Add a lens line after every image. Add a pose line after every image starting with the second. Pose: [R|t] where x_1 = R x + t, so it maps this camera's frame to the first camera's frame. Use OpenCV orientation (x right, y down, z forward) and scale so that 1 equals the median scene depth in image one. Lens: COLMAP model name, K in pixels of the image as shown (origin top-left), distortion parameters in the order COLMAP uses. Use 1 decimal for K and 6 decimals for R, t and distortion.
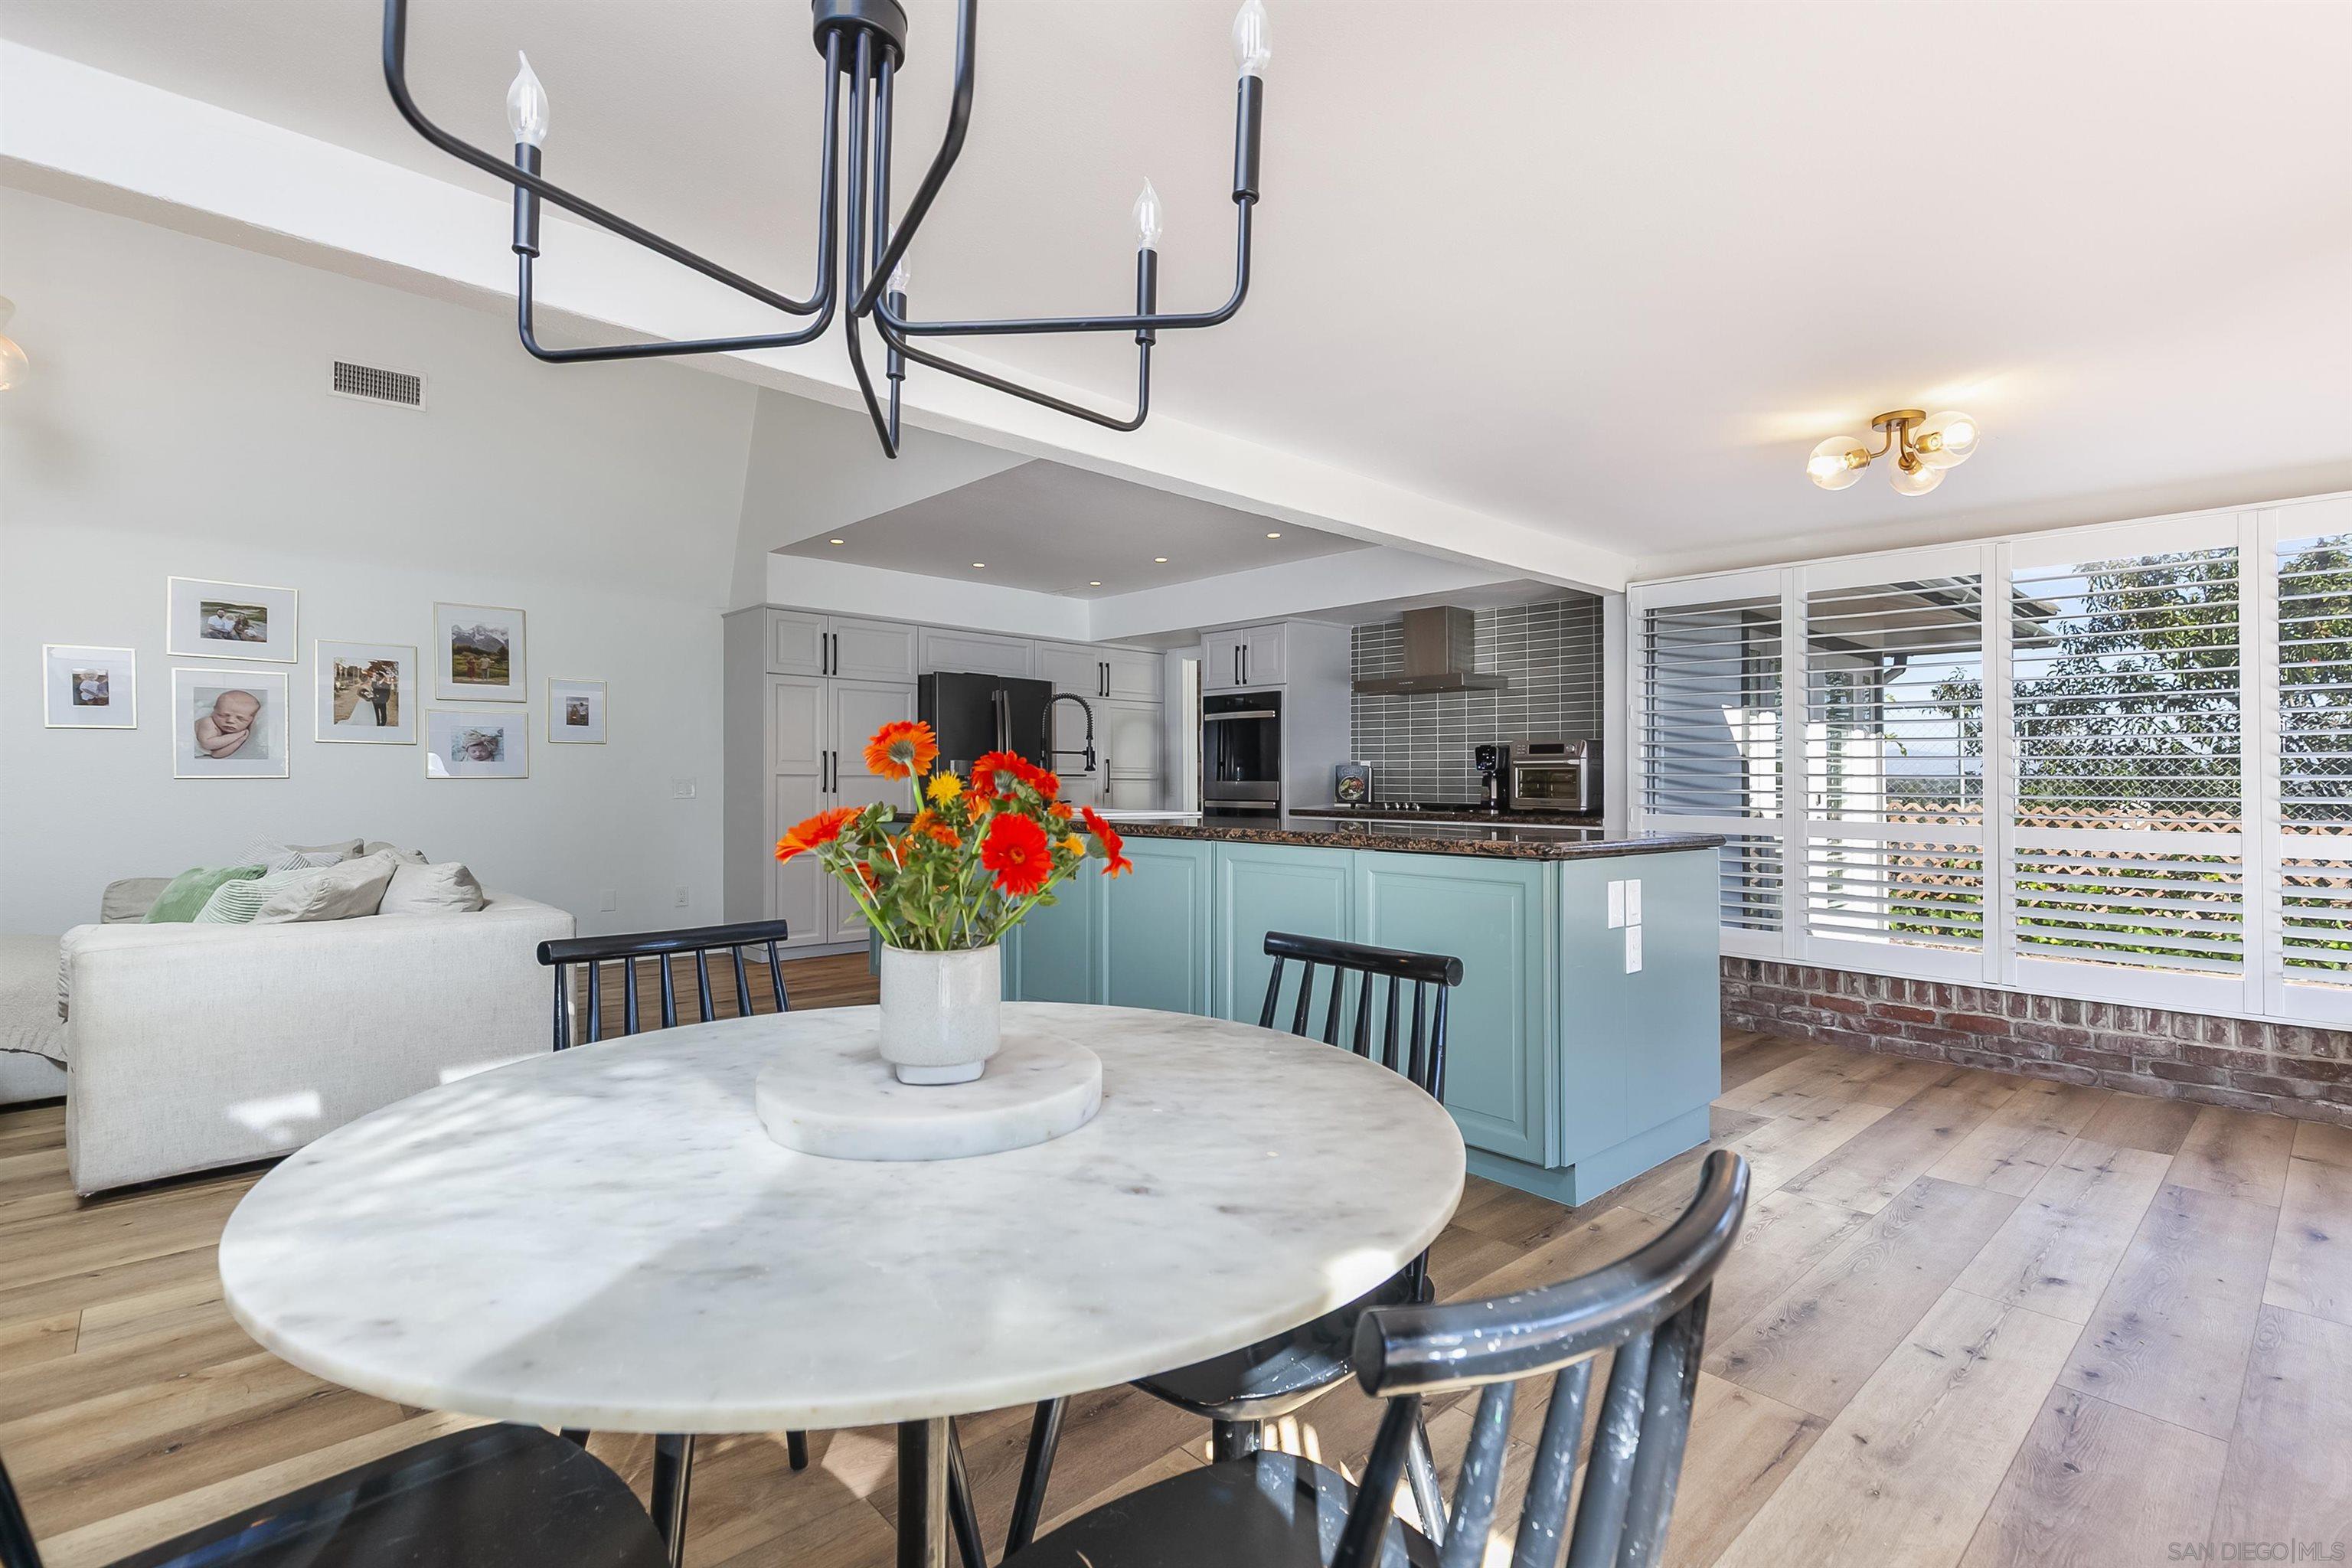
lens RADIAL K [[1070.4, 0, 1166.3], [0, 1070.4, 784.1], [0, 0, 1]] dist [0.008383, -0.001823]
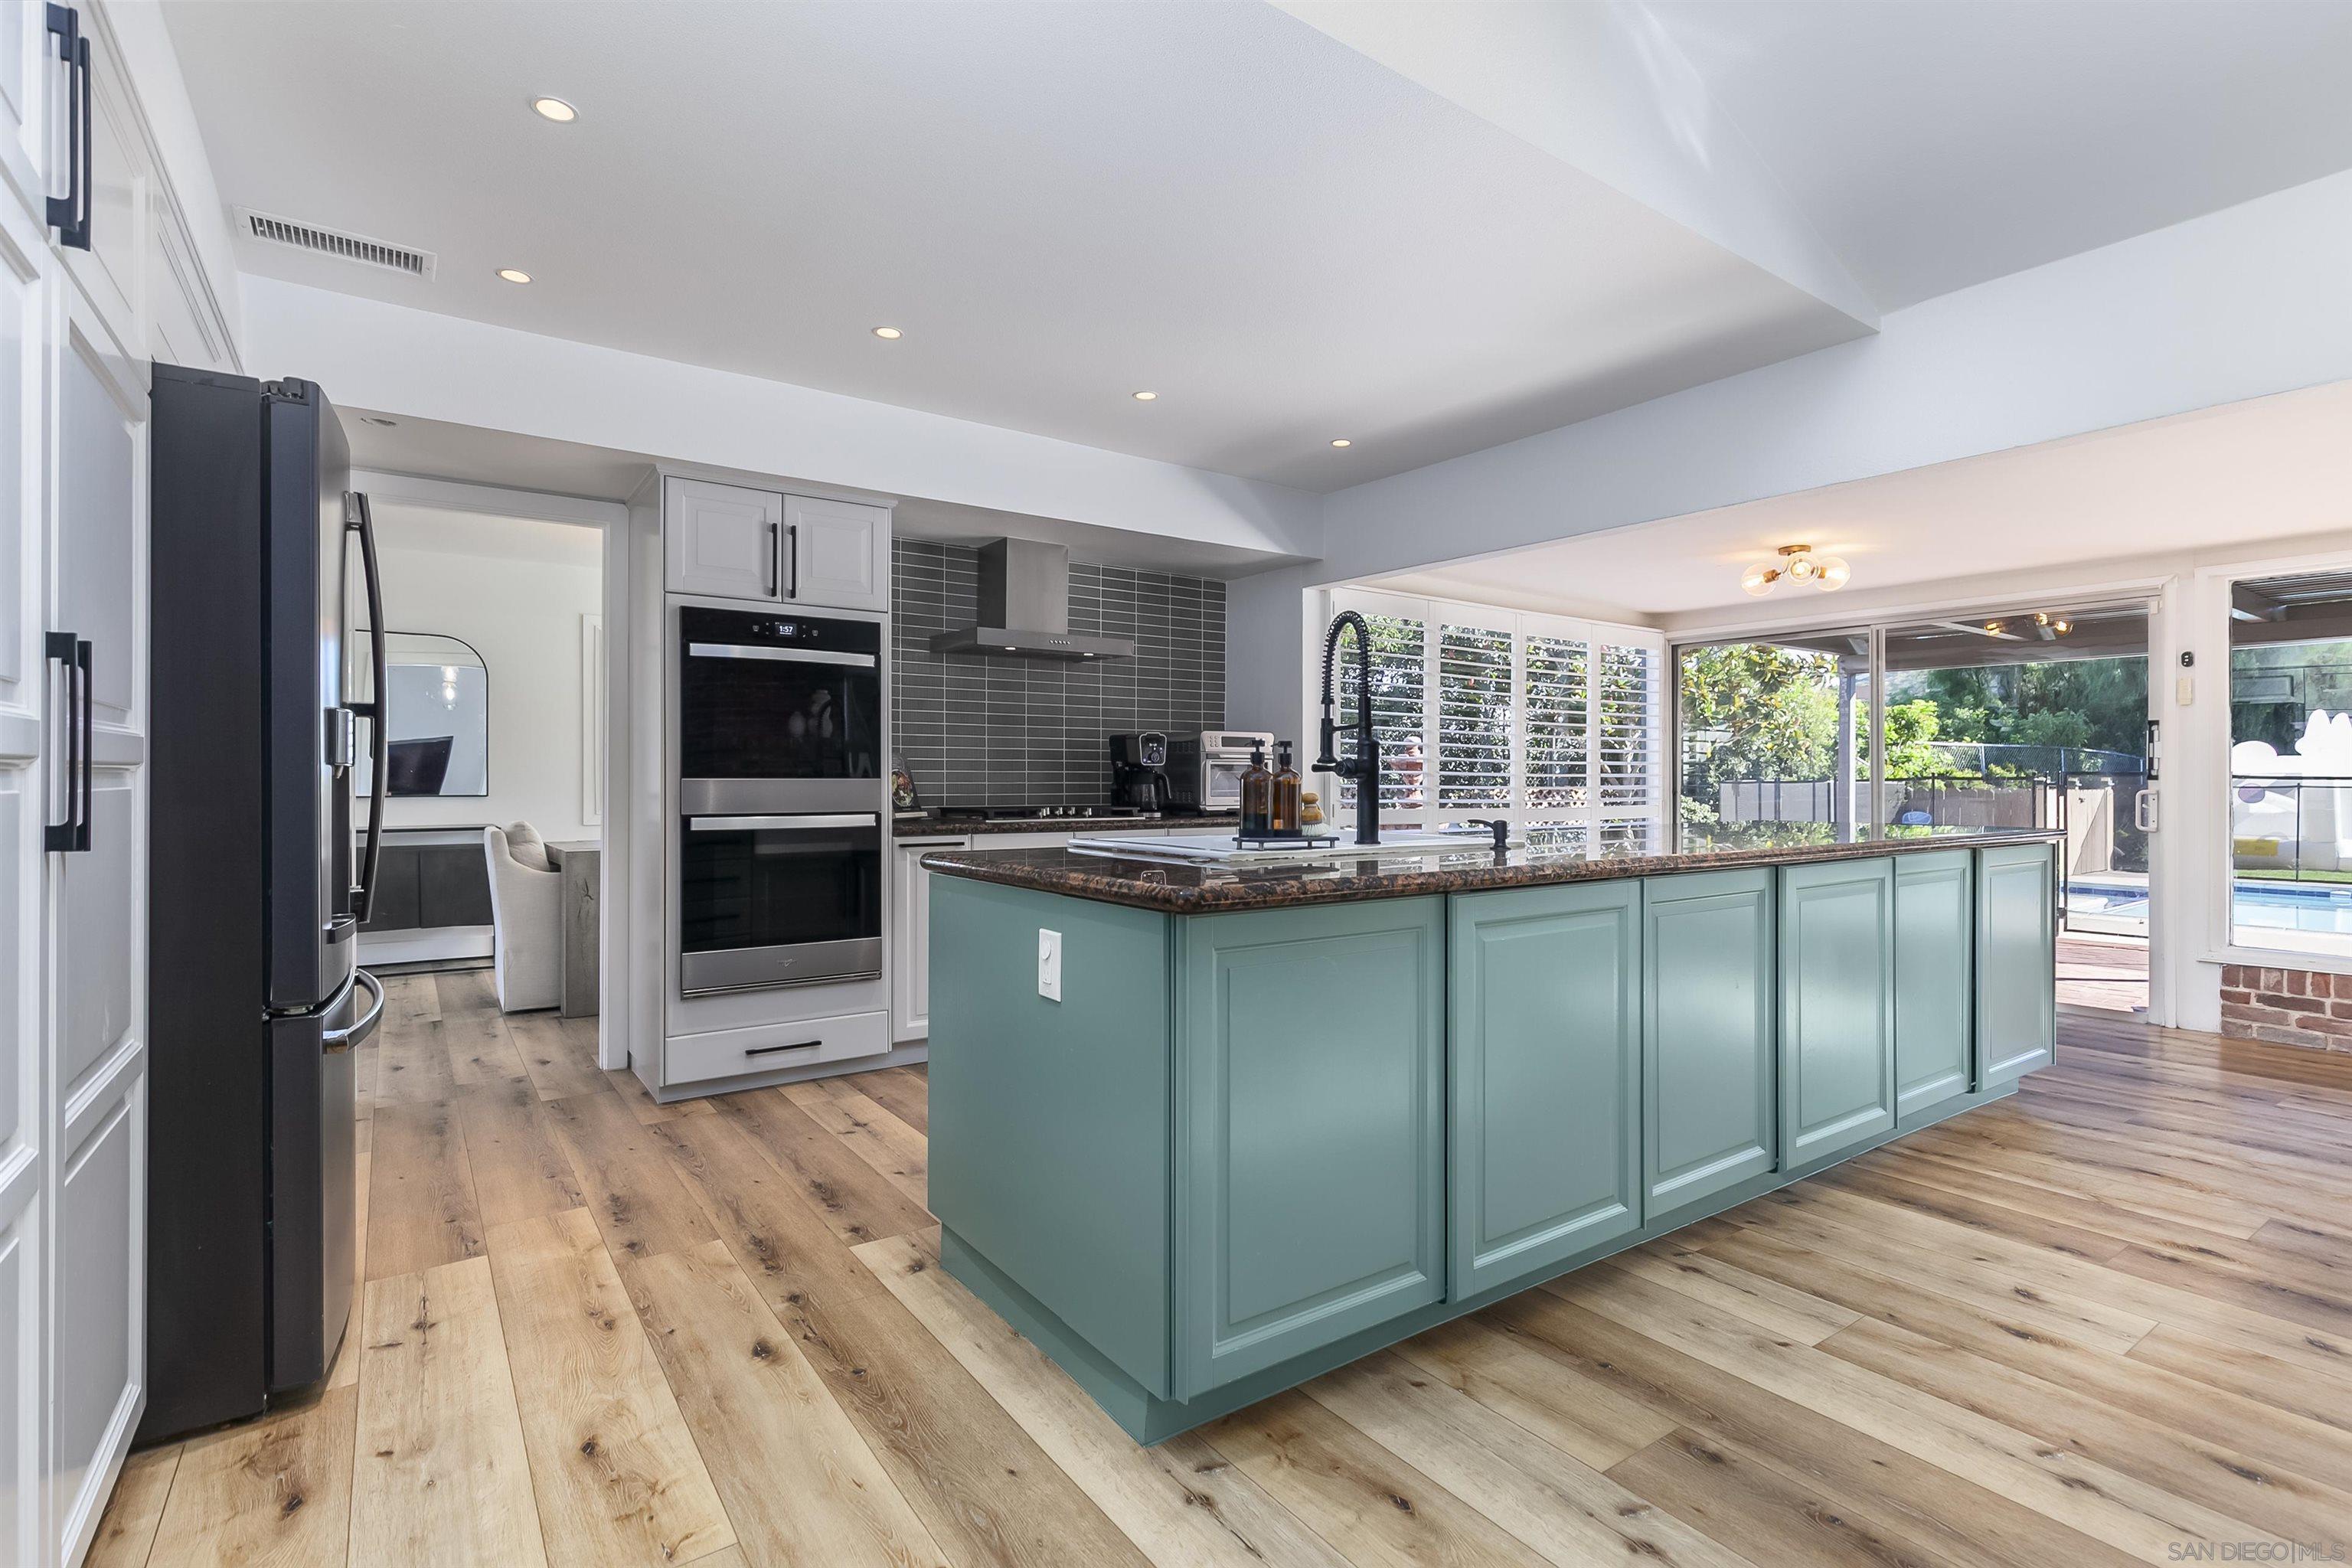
lens RADIAL K [[1115.1, 0, 1184.0], [0, 1115.1, 771.2], [0, 0, 1]] dist [0.004684, -0.000429]
pose [[0.122320, -0.003350, 0.992485, -0.481120], [-0.004495, 0.999982, 0.003929, -0.009621], [-0.992481, -0.004942, 0.122303, 0.769602]]
